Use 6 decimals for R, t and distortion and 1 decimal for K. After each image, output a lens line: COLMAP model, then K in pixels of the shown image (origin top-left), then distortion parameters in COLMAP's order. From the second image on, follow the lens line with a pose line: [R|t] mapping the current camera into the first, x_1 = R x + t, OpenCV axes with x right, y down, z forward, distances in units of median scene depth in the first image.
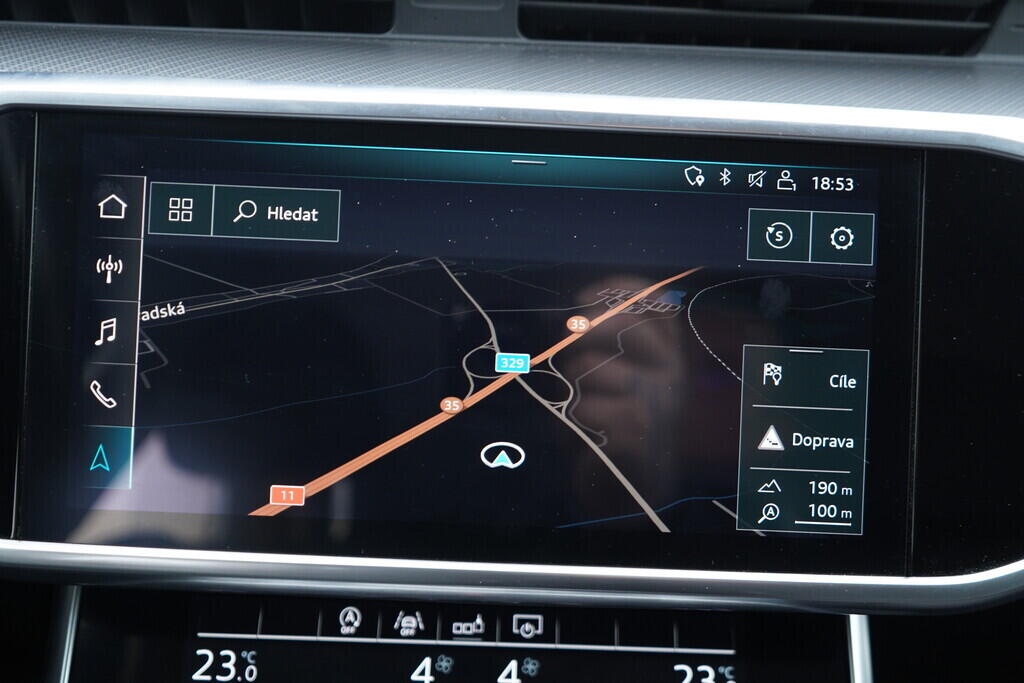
lens RADIAL K [[1048.9, 0, 508.8], [0, 1048.9, 344.8], [0, 0, 1]] dist [0.006863, 0.000000]
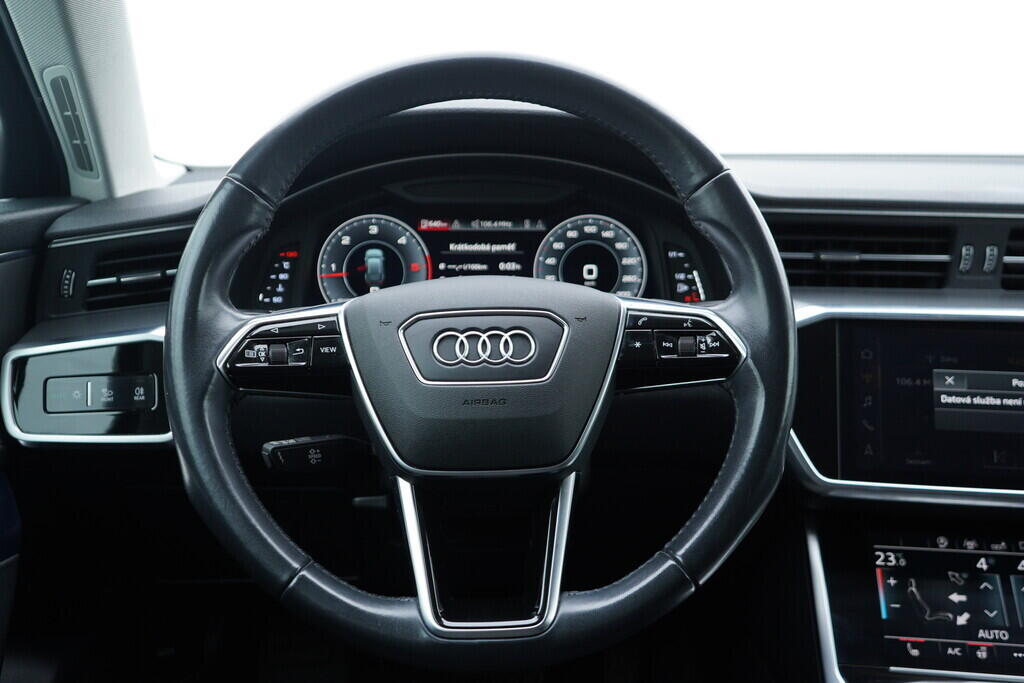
lens RADIAL K [[1048.9, 0, 513.9], [0, 1048.9, 342.8], [0, 0, 1]] dist [0.006863, 0.000000]
pose [[0.992168, -0.009209, -0.124568, -0.905833], [-0.021502, 0.969798, -0.242958, 0.484847], [0.123044, 0.243734, 0.962005, -1.591632]]
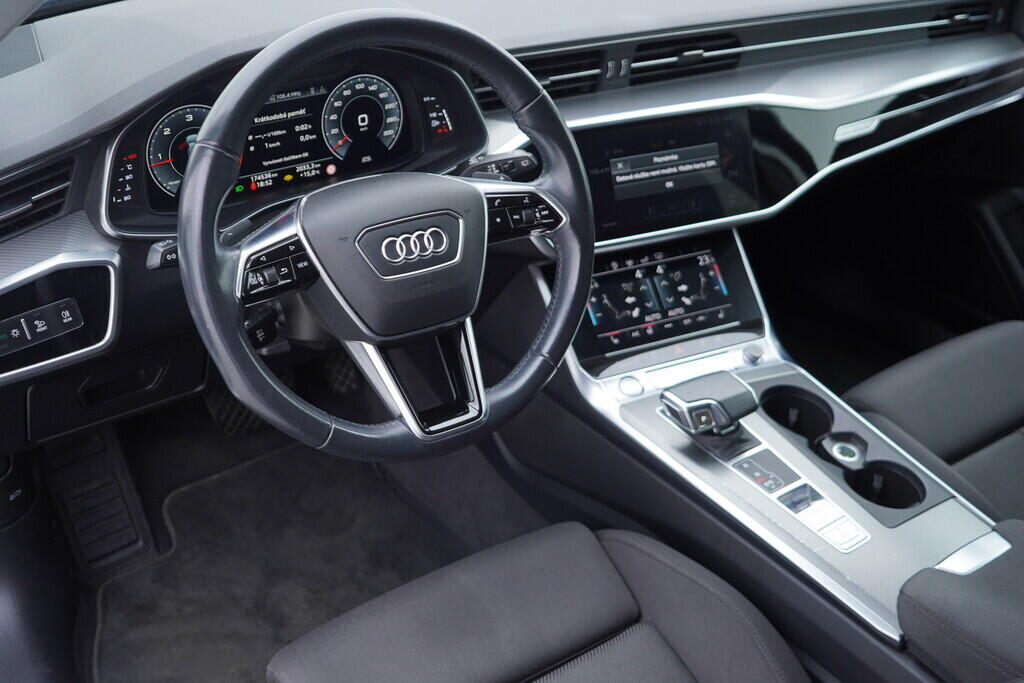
lens RADIAL K [[1048.9, 0, 509.7], [0, 1048.9, 340.8], [0, 0, 1]] dist [0.006863, 0.000000]
pose [[0.903221, -0.243329, 0.353528, -2.029956], [0.197041, 0.966903, 0.162091, -0.143337], [-0.381269, -0.076745, 0.921273, -2.393807]]
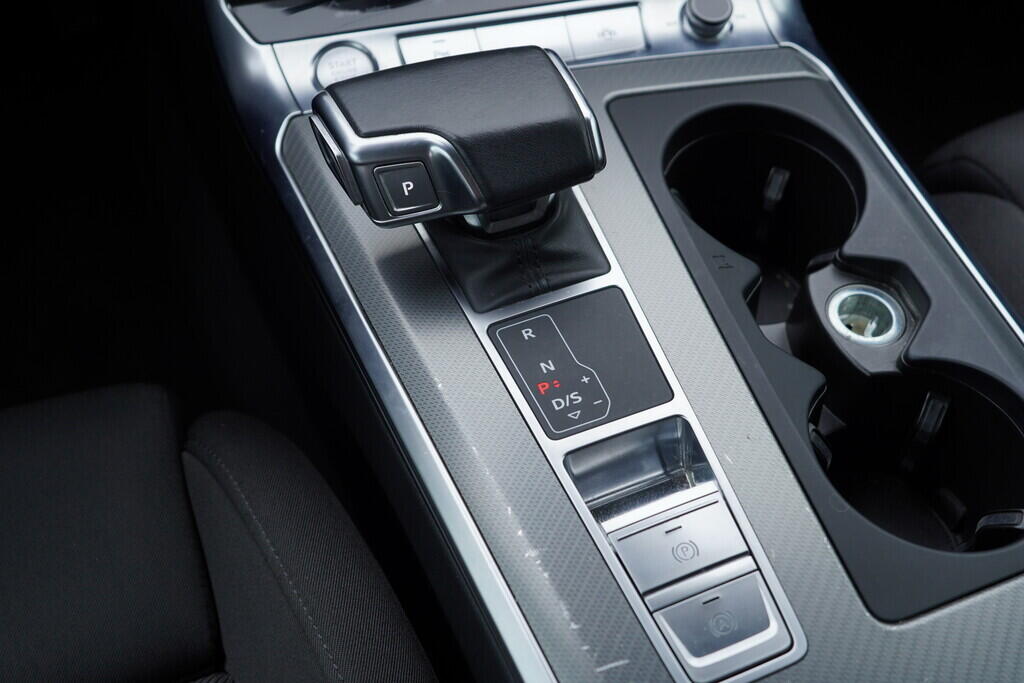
lens RADIAL K [[1048.9, 0, 514.2], [0, 1048.9, 341.2], [0, 0, 1]] dist [0.006863, 0.000000]
pose [[0.972392, -0.205448, 0.110655, -0.331332], [0.140588, 0.894259, 0.424895, 0.471493], [-0.186248, -0.397608, 0.898454, -0.590184]]
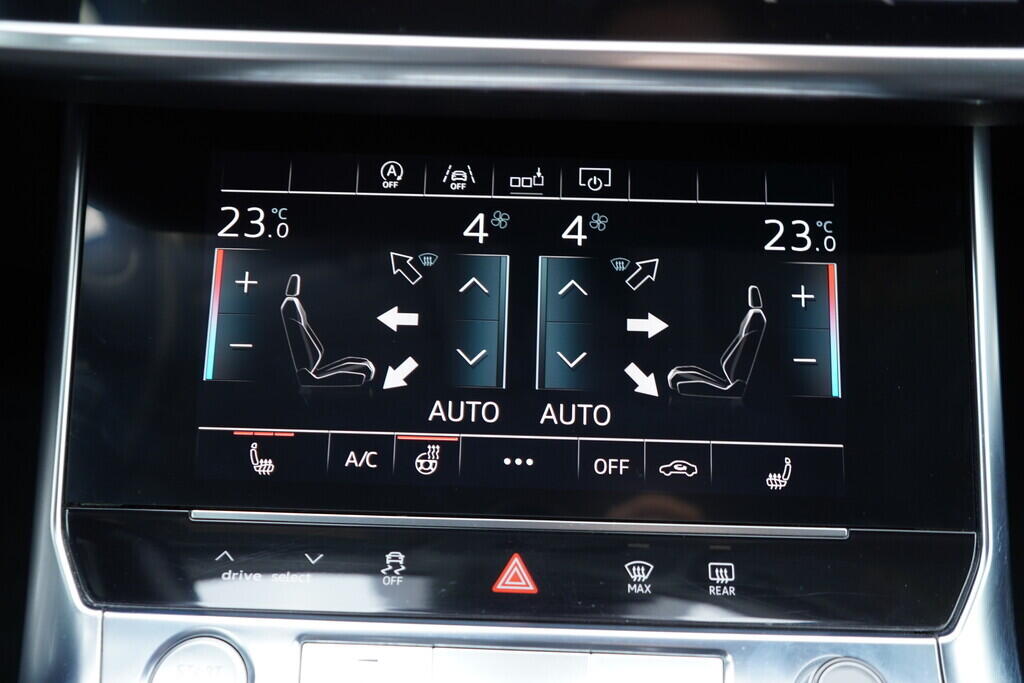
lens RADIAL K [[1048.9, 0, 520.6], [0, 1048.9, 333.6], [0, 0, 1]] dist [0.006863, 0.000000]
pose [[0.999280, -0.008466, -0.036977, -0.014915], [0.015165, 0.982652, 0.184839, 0.273471], [0.034770, -0.185266, 0.982073, 0.139158]]
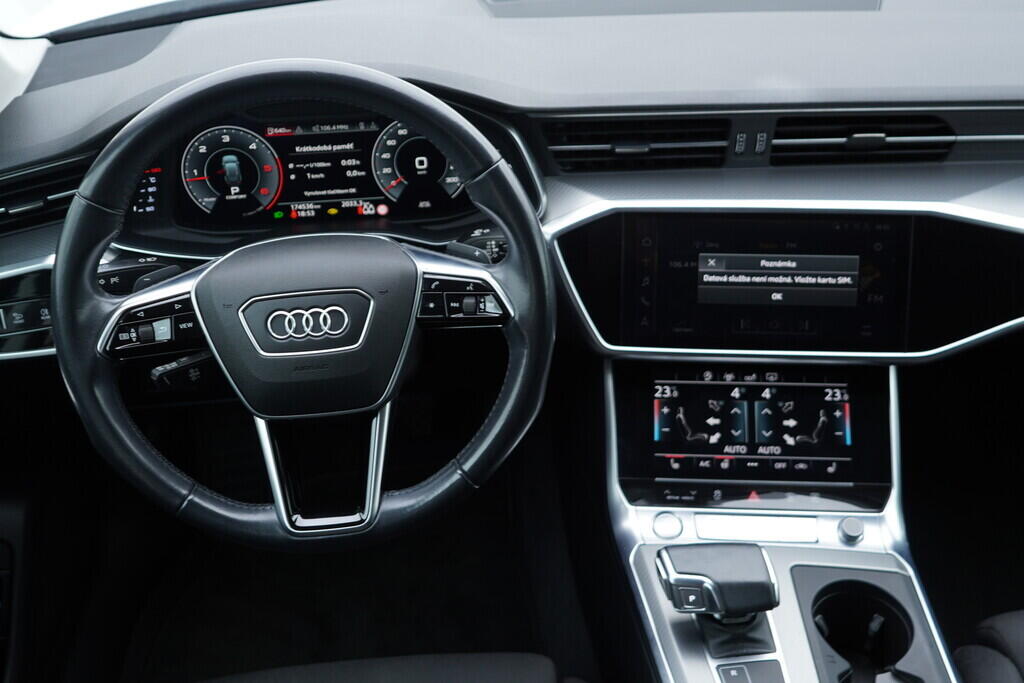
lens RADIAL K [[1048.9, 0, 511.5], [0, 1048.9, 343.0], [0, 0, 1]] dist [0.006863, 0.000000]
pose [[0.995551, -0.019283, -0.092228, -0.488872], [0.031541, 0.990566, 0.133358, -0.258187], [0.088786, -0.135673, 0.986767, -2.145963]]
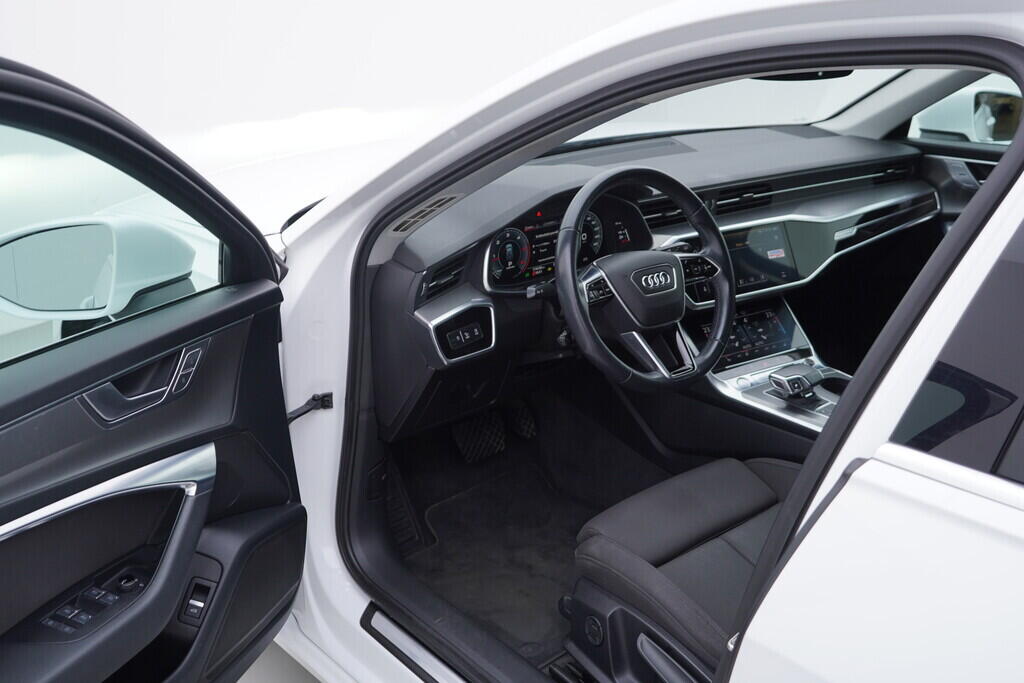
lens RADIAL K [[1048.9, 0, 511.4], [0, 1048.9, 345.3], [0, 0, 1]] dist [0.006863, 0.000000]
pose [[0.854816, -0.233350, 0.463505, -4.462637], [0.274721, 0.961256, -0.022712, 0.258290], [-0.440247, 0.146749, 0.885803, -4.152445]]
